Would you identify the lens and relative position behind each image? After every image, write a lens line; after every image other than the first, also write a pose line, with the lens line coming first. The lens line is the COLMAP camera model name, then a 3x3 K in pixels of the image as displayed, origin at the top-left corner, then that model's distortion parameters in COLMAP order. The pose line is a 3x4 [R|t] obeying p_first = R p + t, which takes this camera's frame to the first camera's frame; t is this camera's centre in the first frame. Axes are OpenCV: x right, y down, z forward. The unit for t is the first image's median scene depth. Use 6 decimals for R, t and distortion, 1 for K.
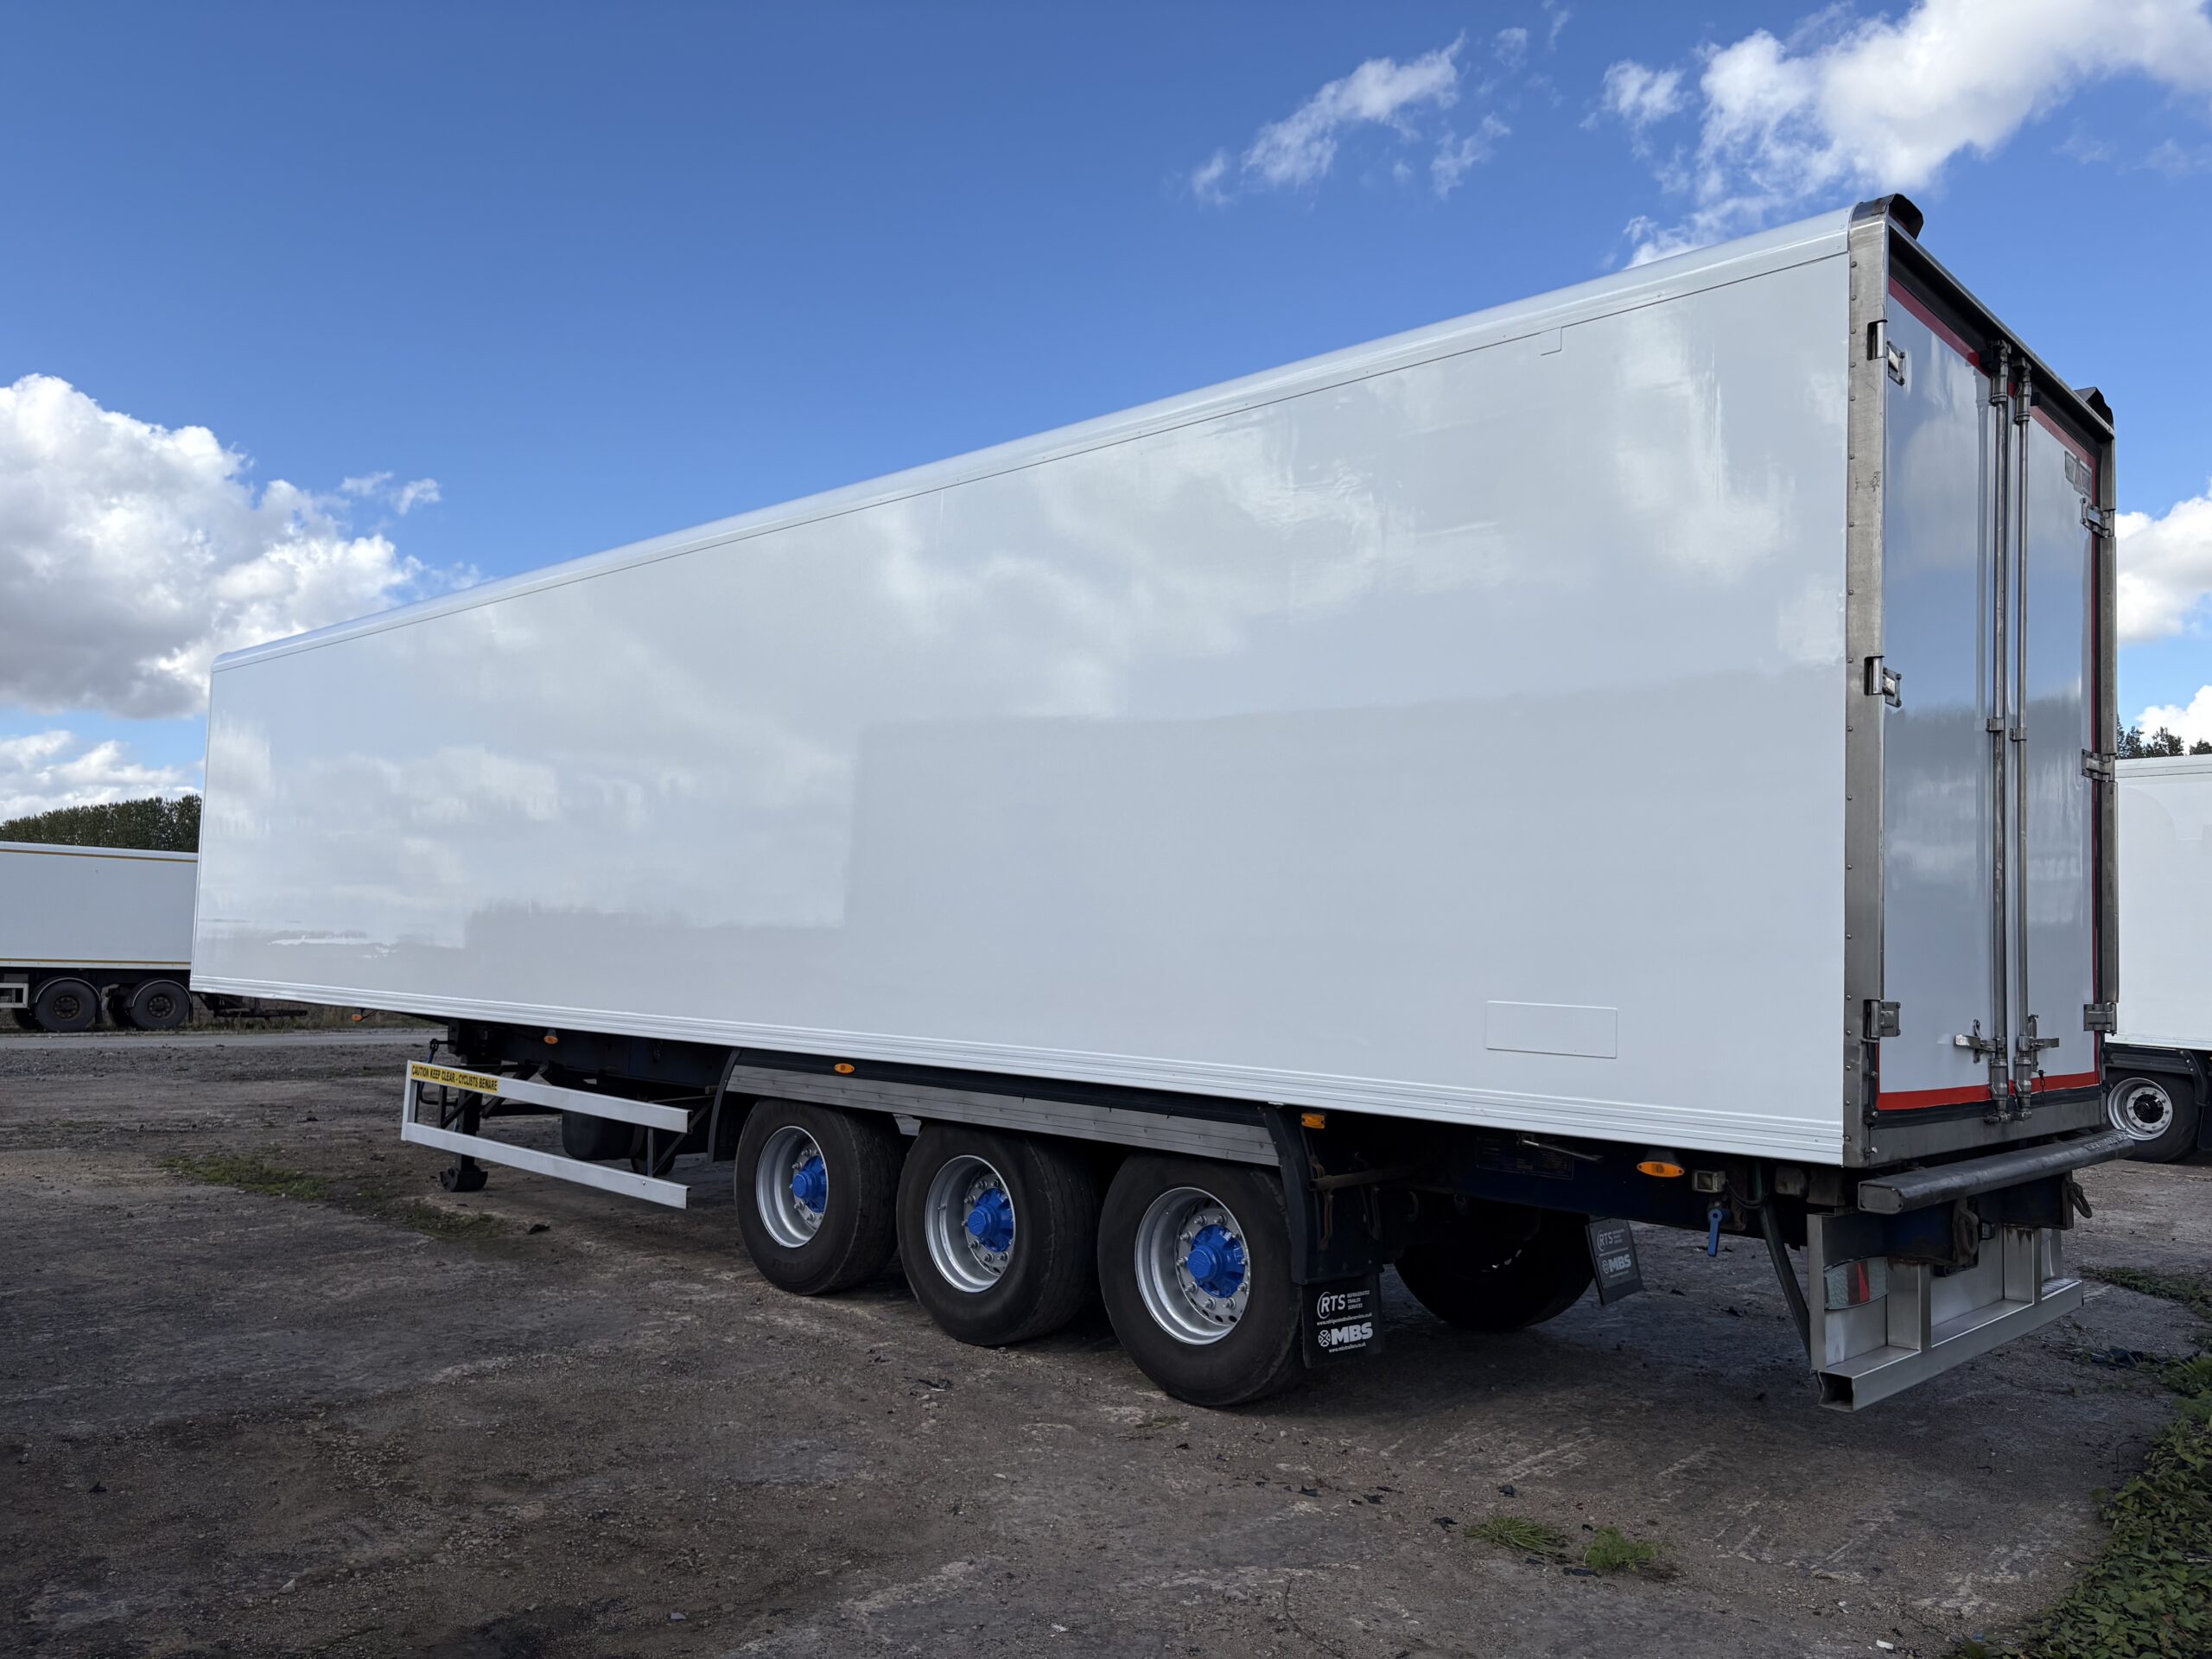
lens RADIAL K [[1676.5, 0, 1108.7], [0, 1676.5, 838.8], [0, 0, 1]] dist [0.052331, -0.042418]
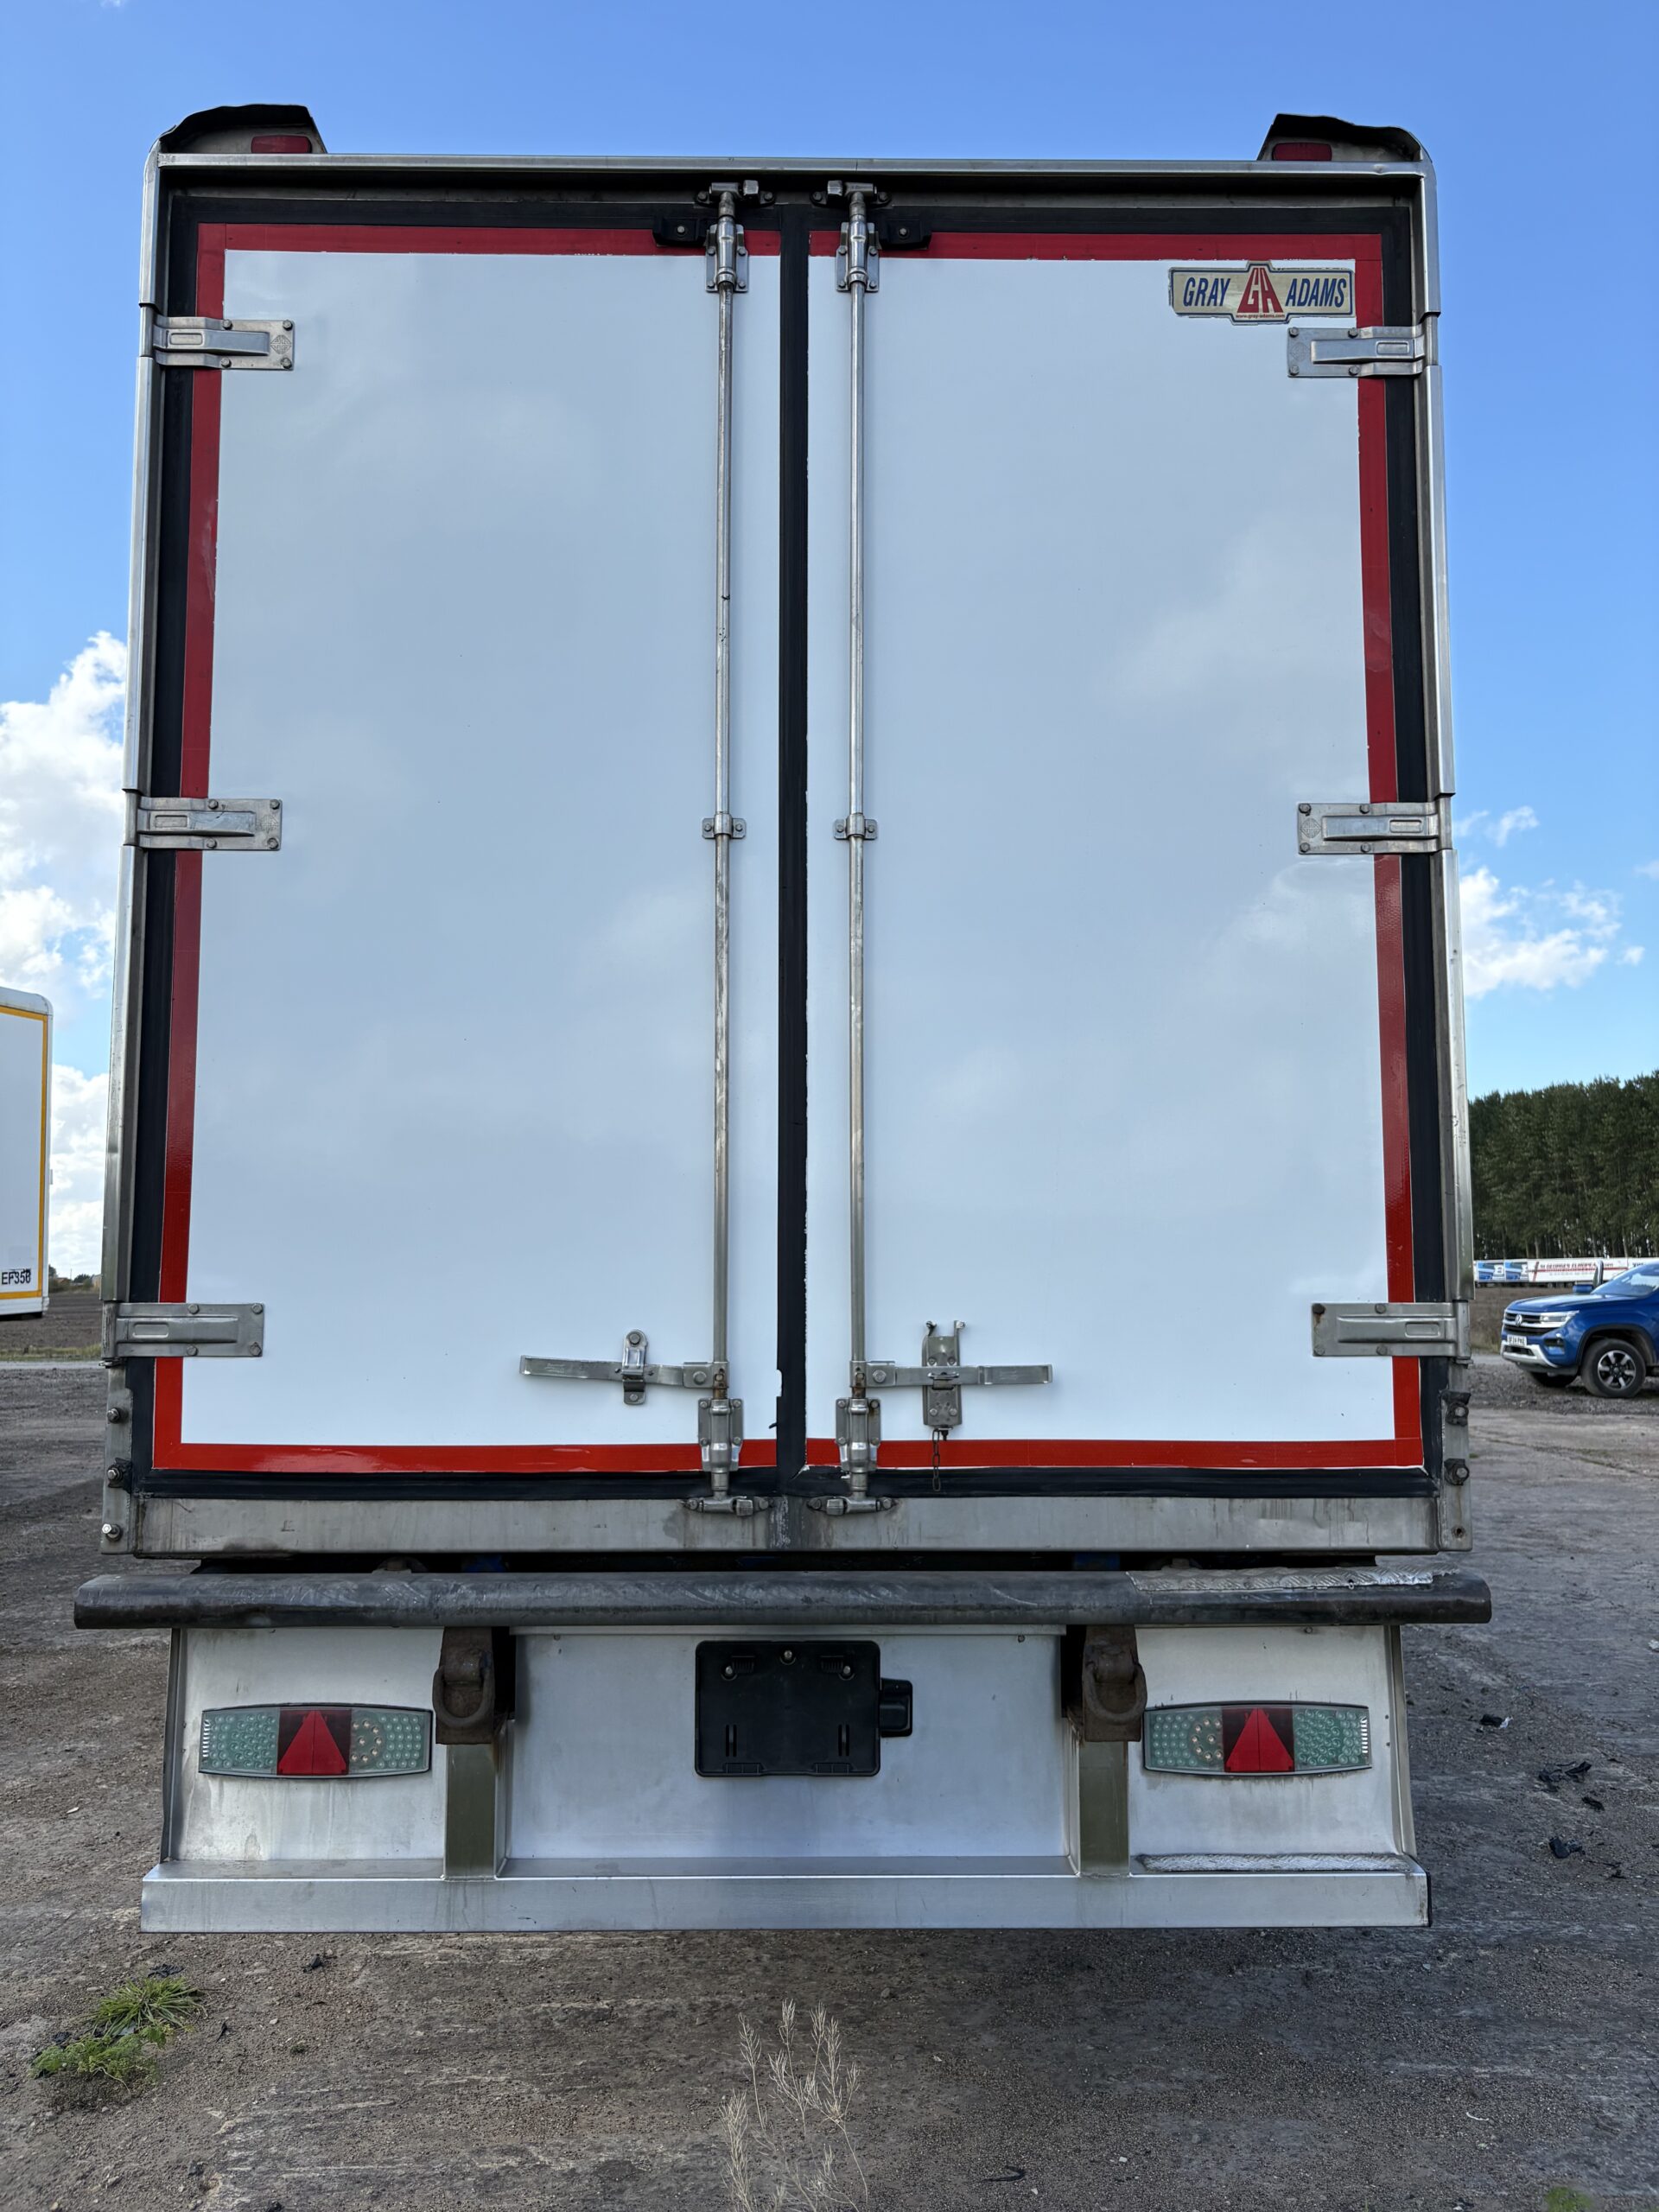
lens RADIAL K [[1670.4, 0, 827.3], [0, 1670.4, 1096.0], [0, 0, 1]] dist [0.056806, -0.062335]
pose [[0.693896, -0.101700, -0.712858, 0.946412], [0.071978, 0.994814, -0.071862, 0.069248], [0.716469, -0.001445, 0.697617, 0.619461]]
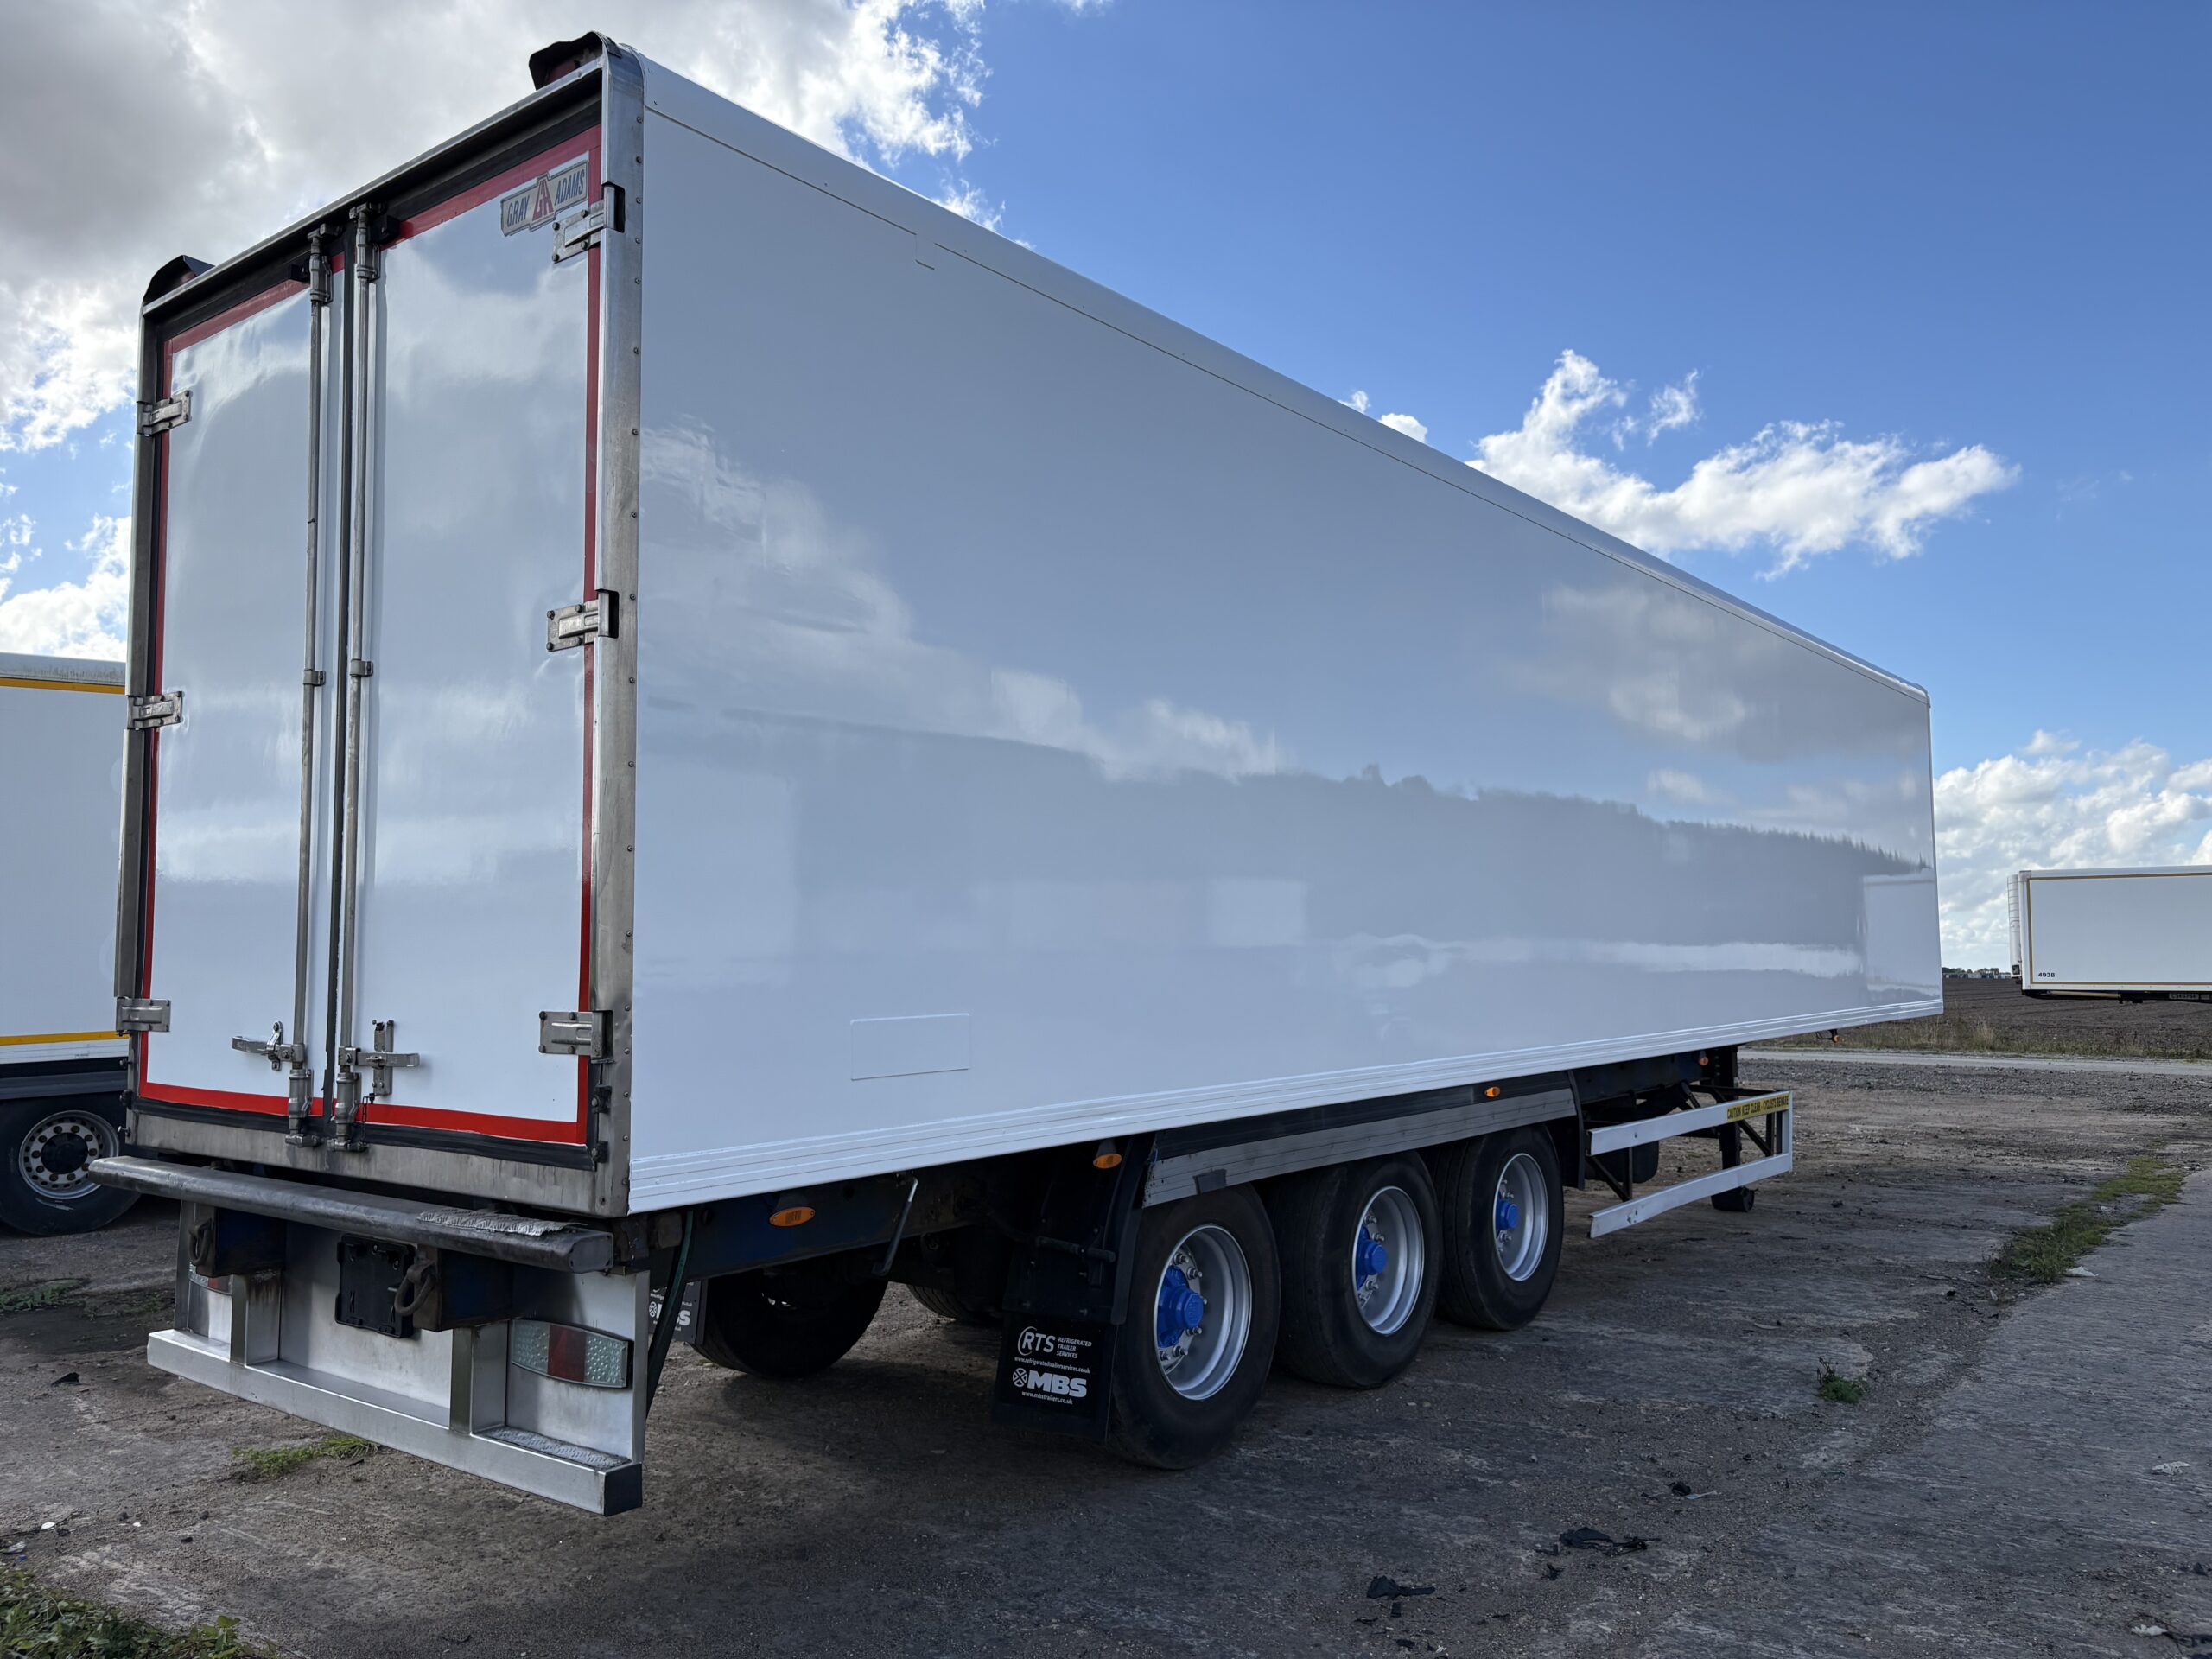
lens RADIAL K [[1670.4, 0, 1116.8], [0, 1670.4, 824.7], [0, 0, 1]] dist [0.056806, -0.062335]
pose [[0.091653, -0.106201, -0.990112, 1.386906], [0.076340, 0.992120, -0.099350, 0.120913], [0.992860, -0.066479, 0.099038, 1.307434]]
